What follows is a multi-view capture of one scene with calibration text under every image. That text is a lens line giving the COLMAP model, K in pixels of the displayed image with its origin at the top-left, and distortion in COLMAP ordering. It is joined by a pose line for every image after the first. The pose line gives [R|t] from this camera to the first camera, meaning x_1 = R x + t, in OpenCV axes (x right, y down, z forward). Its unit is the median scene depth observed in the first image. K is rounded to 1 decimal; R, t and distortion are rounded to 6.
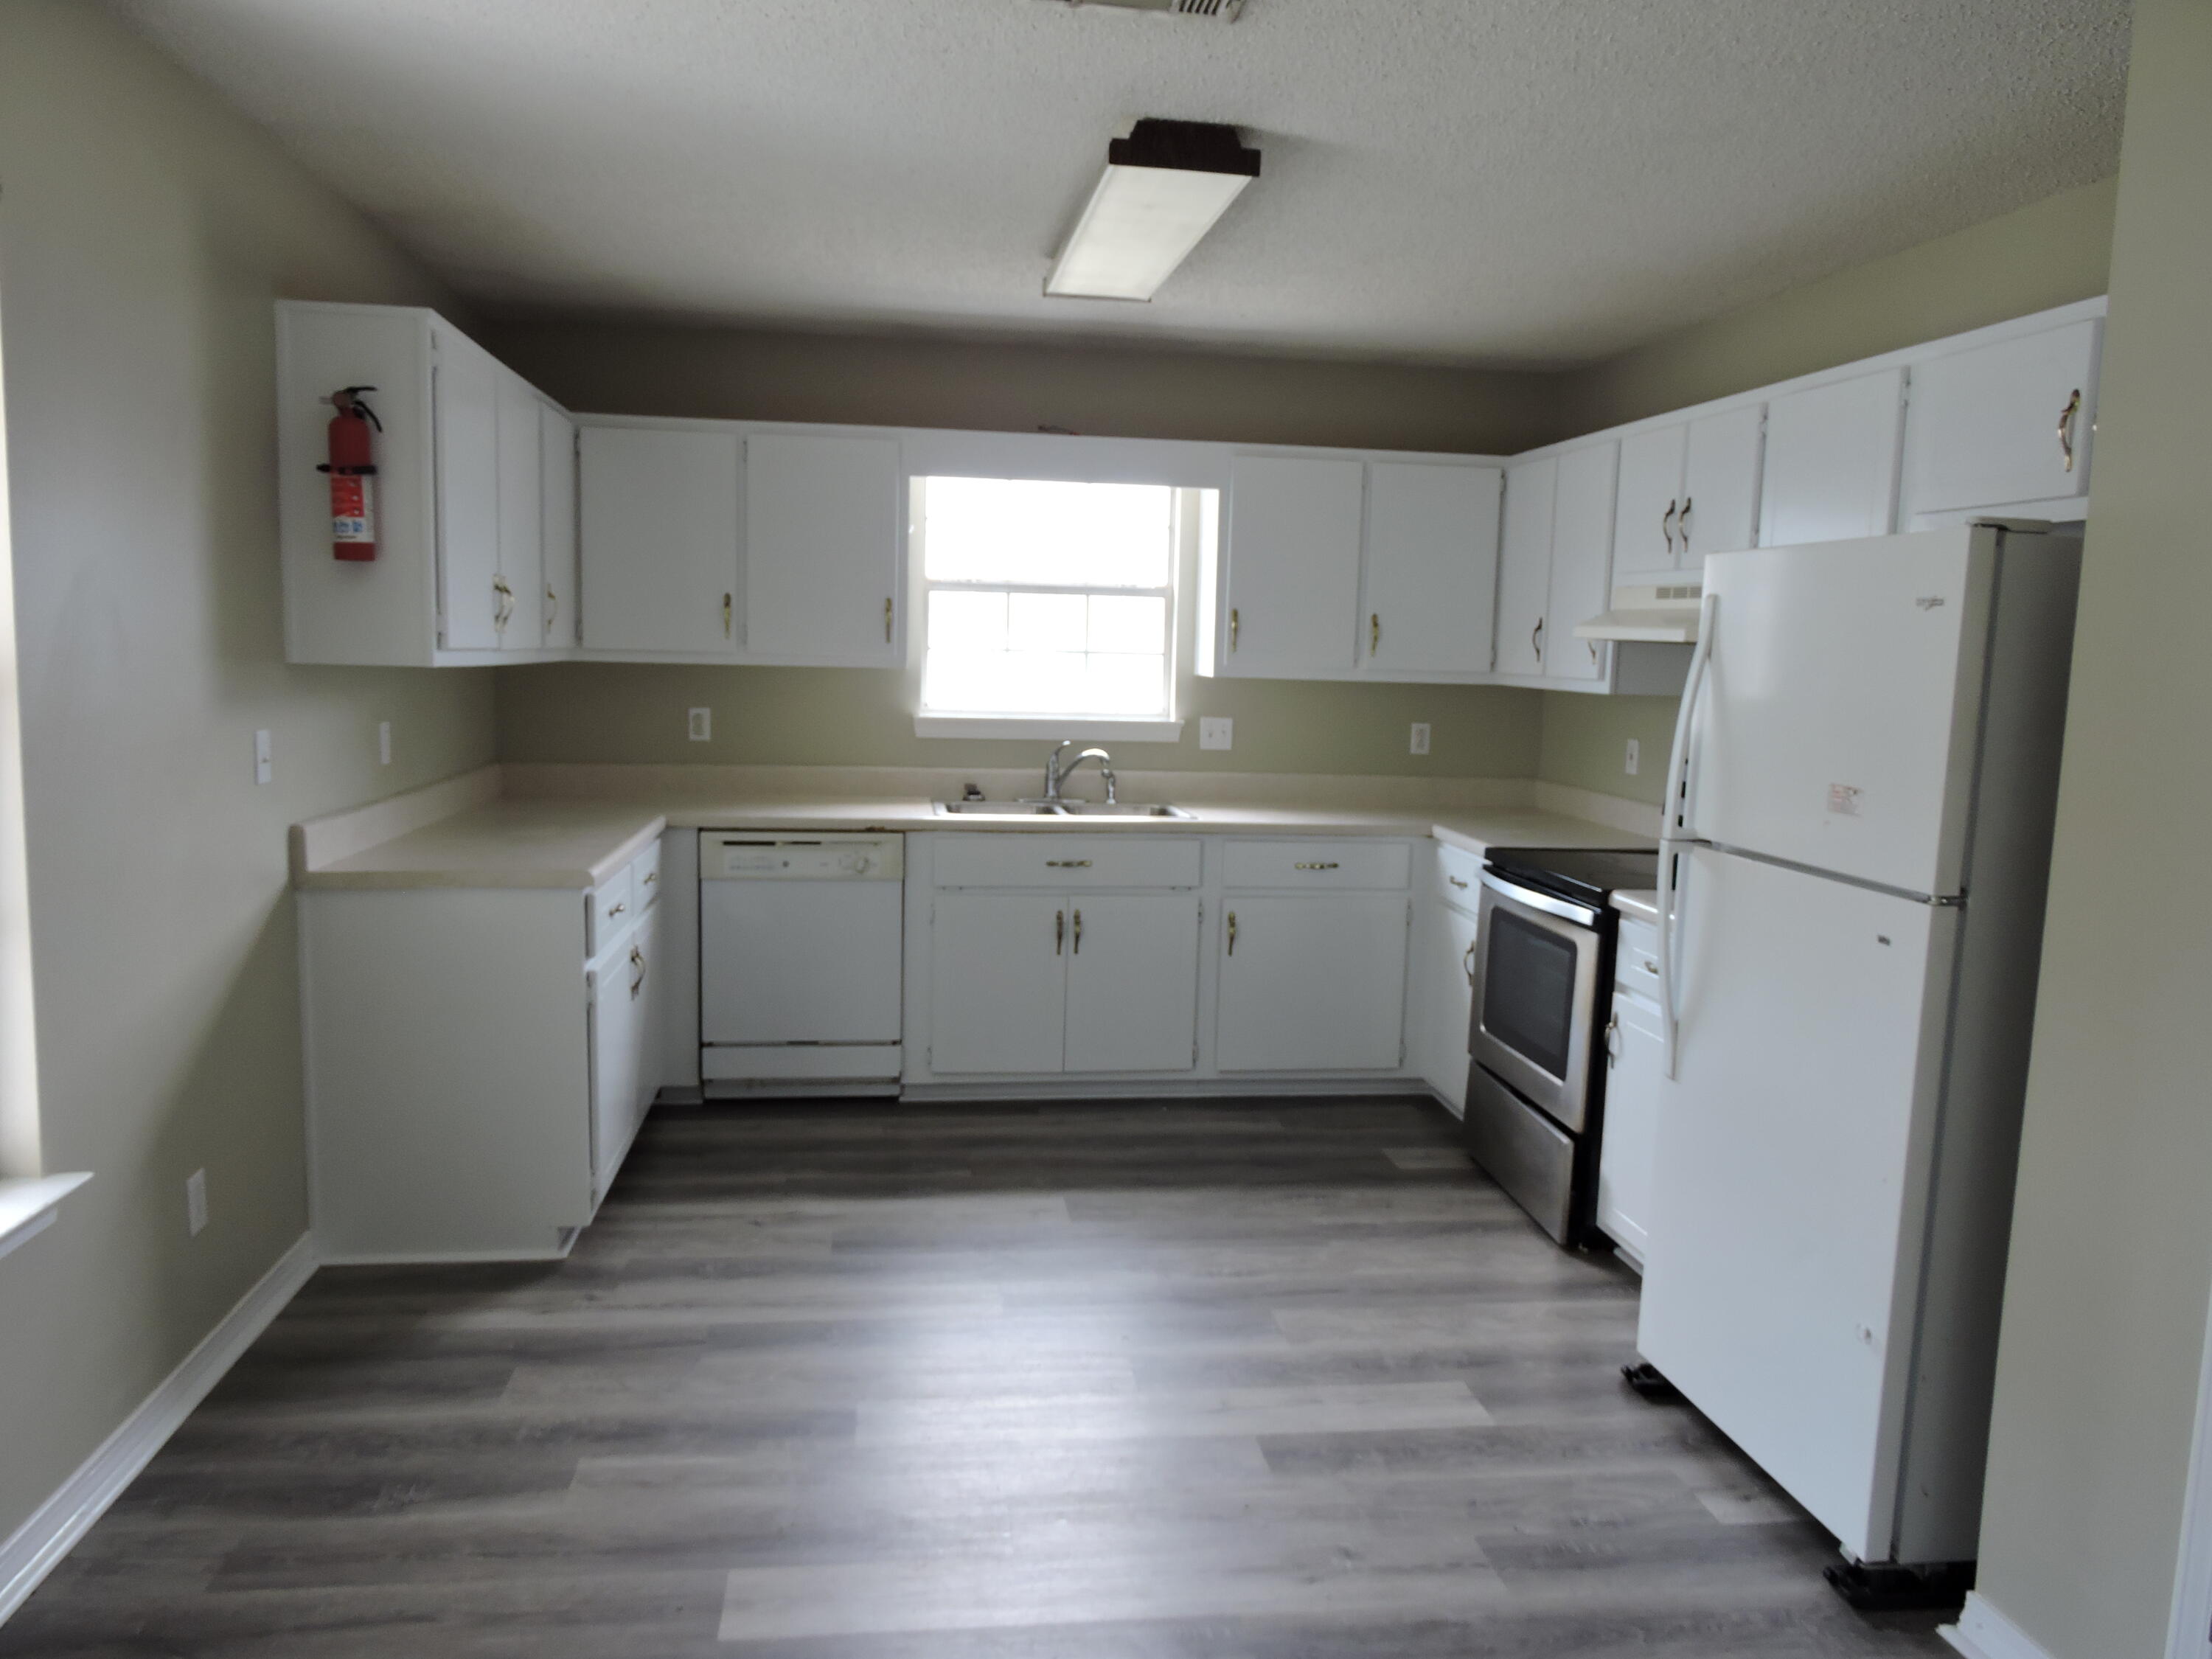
lens RADIAL K [[1600.8, 0, 1121.8], [0, 1600.8, 831.0], [0, 0, 1]] dist [0.005215, -0.003808]
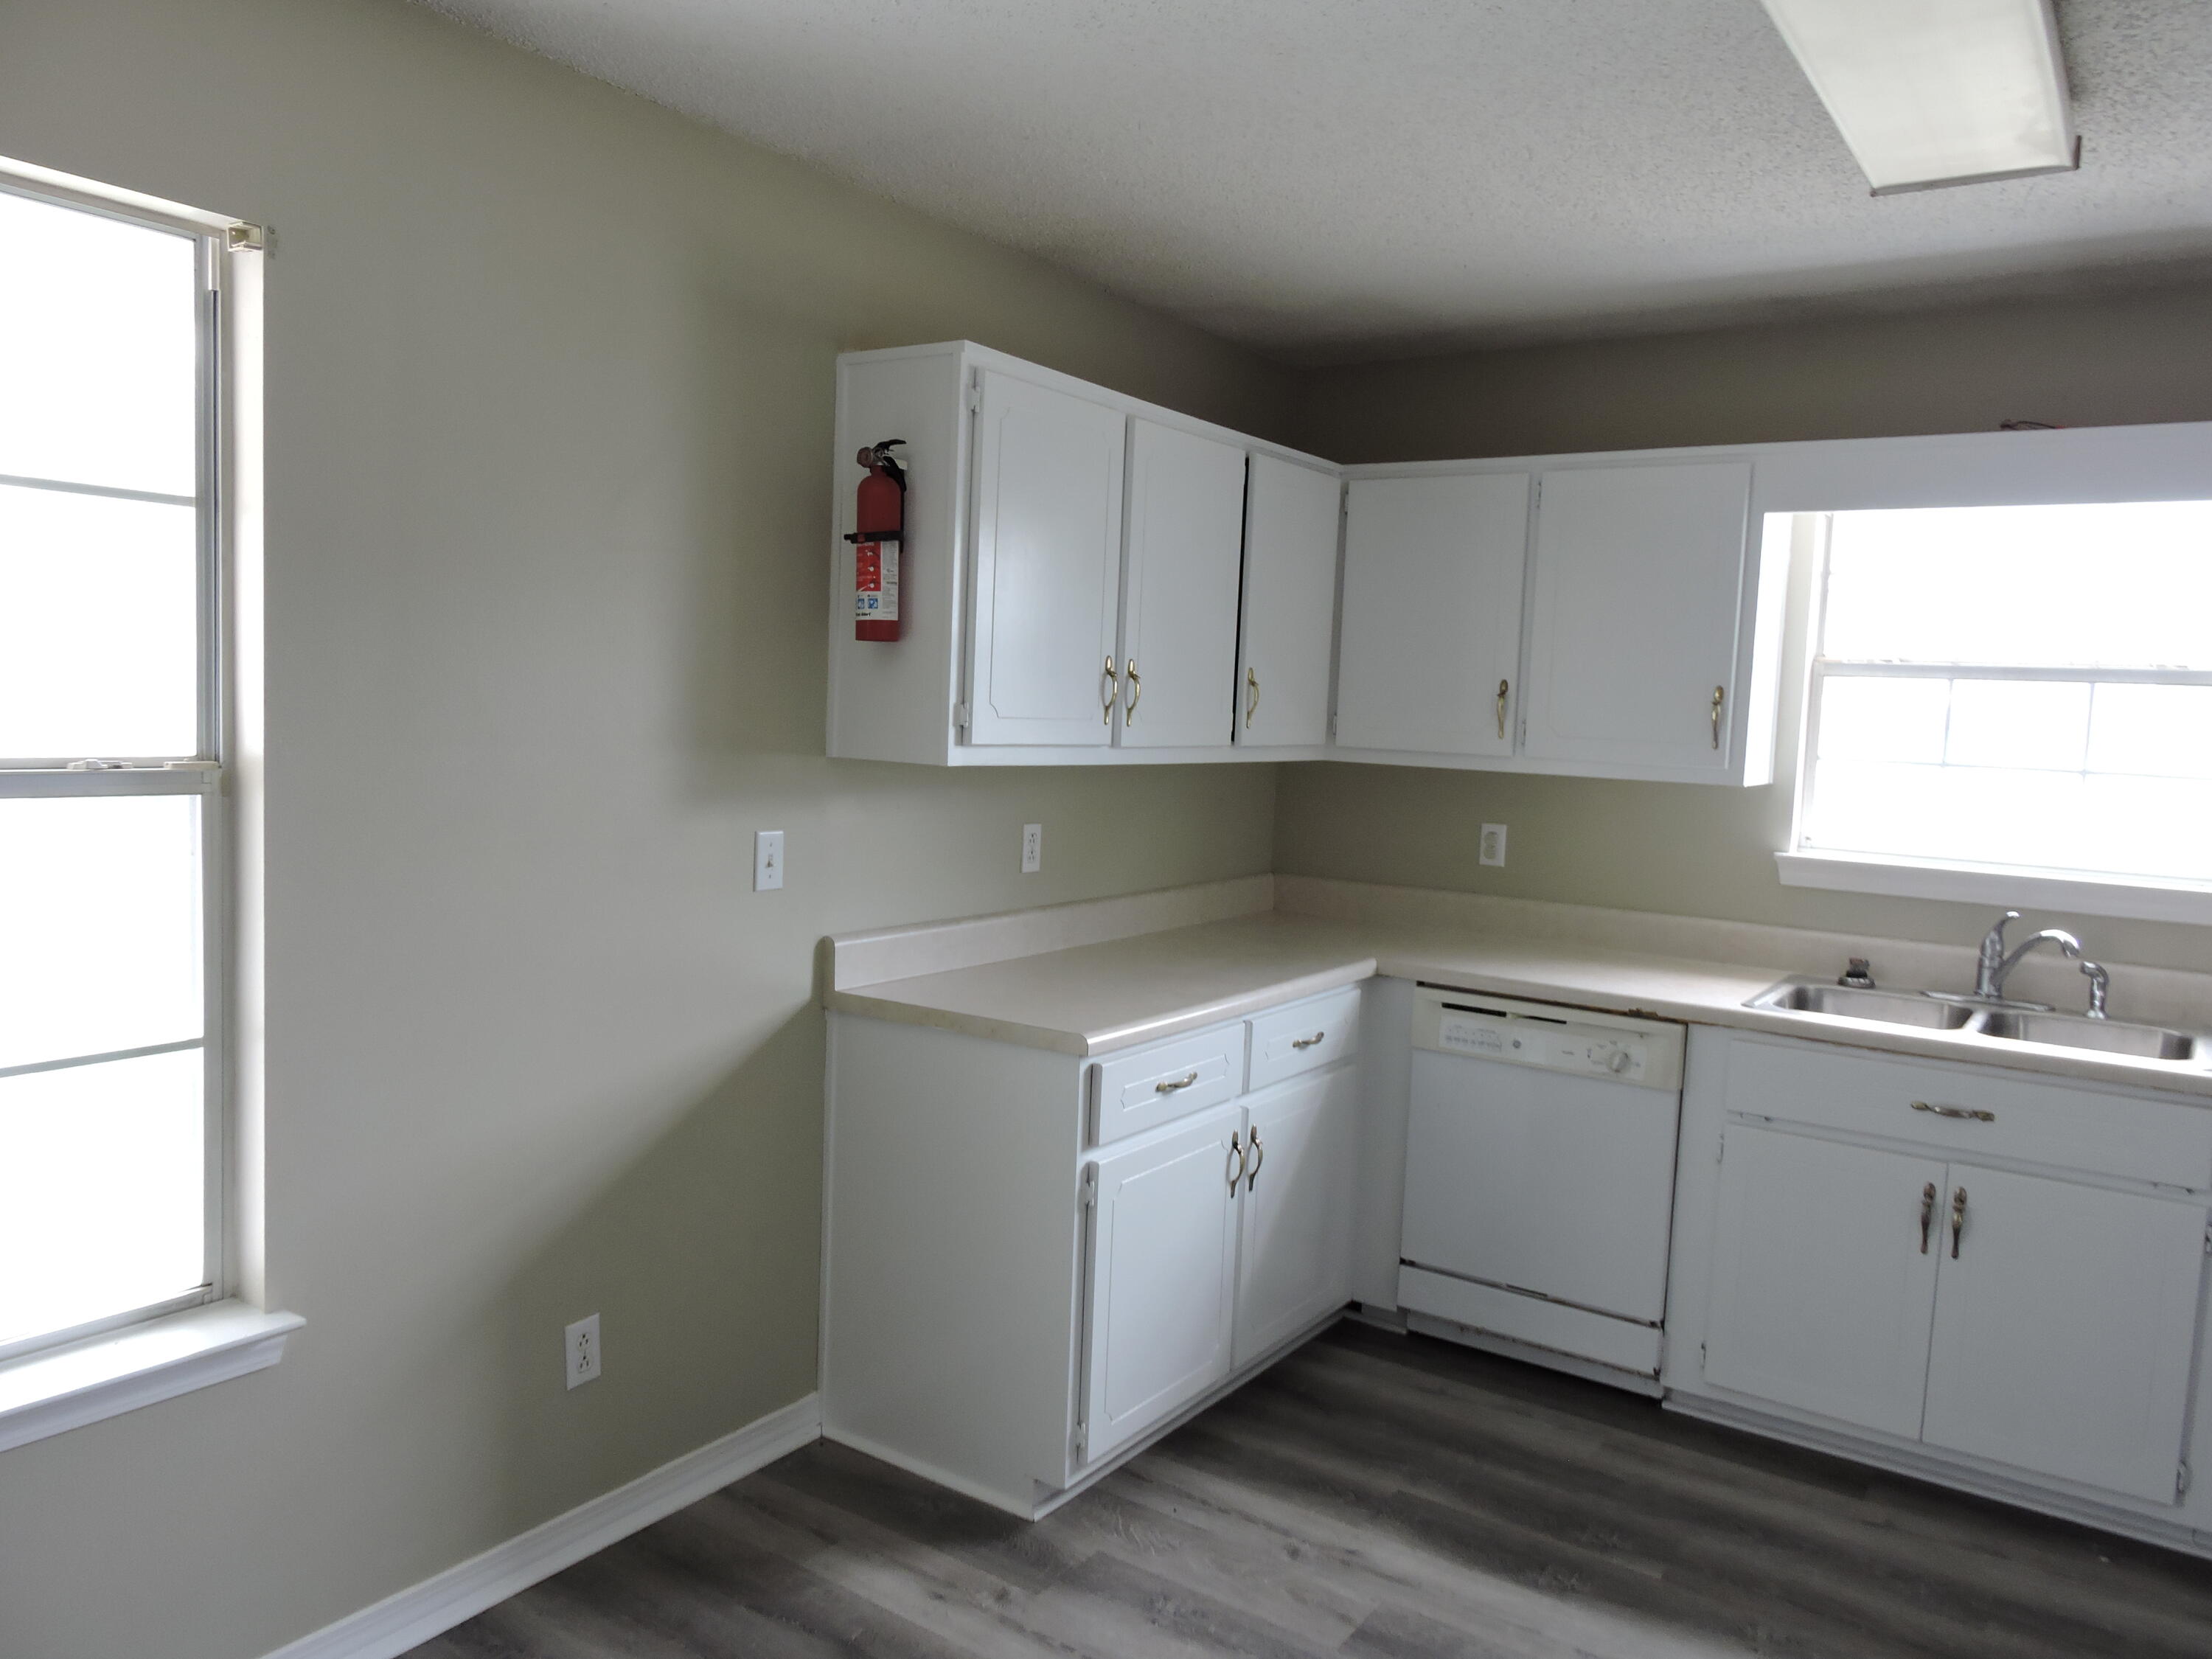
lens RADIAL K [[1600.8, 0, 1121.8], [0, 1600.8, 831.0], [0, 0, 1]] dist [0.005215, -0.003808]
pose [[0.735700, 0.063176, -0.674355, 0.145561], [-0.100110, 0.994848, -0.016016, -0.046542], [0.669868, 0.079292, 0.738234, 0.322168]]
